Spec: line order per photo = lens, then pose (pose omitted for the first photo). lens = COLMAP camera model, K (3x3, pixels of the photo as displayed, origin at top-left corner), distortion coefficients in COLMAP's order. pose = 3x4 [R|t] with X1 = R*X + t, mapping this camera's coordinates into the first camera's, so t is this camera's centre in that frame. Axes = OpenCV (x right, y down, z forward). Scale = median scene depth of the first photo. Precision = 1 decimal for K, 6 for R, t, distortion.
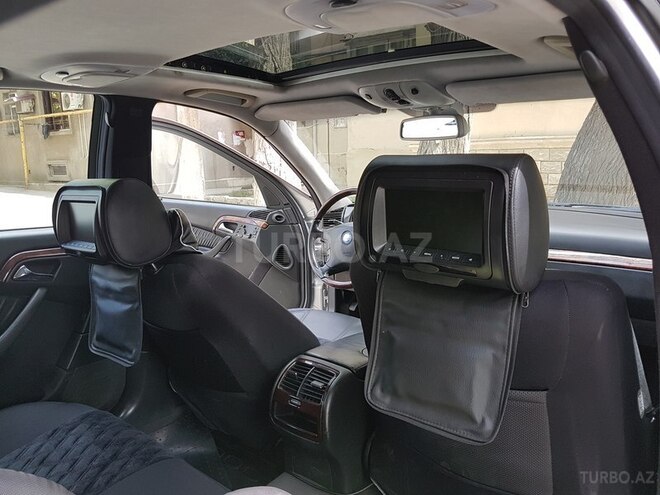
lens RADIAL K [[536.0, 0, 329.7], [0, 536.0, 248.2], [0, 0, 1]] dist [0.024792, -0.046494]
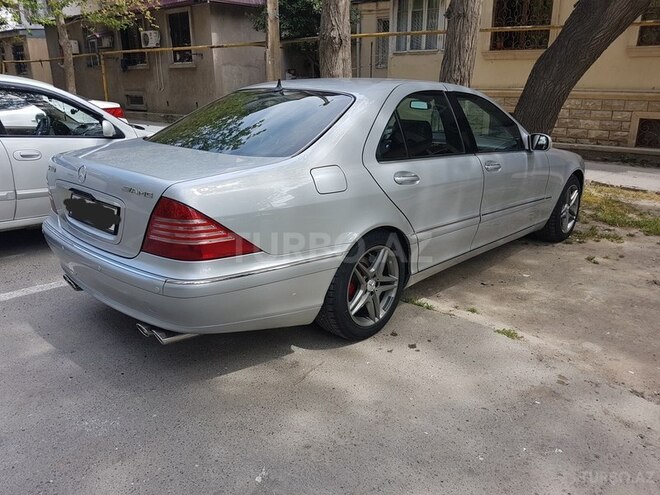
lens RADIAL K [[536.0, 0, 330.0], [0, 536.0, 247.8], [0, 0, 1]] dist [0.024792, -0.046494]
pose [[0.997471, 0.043973, -0.055832, -0.005625], [-0.037435, 0.992870, 0.113169, 0.024914], [0.060410, -0.110793, 0.992006, -0.164670]]
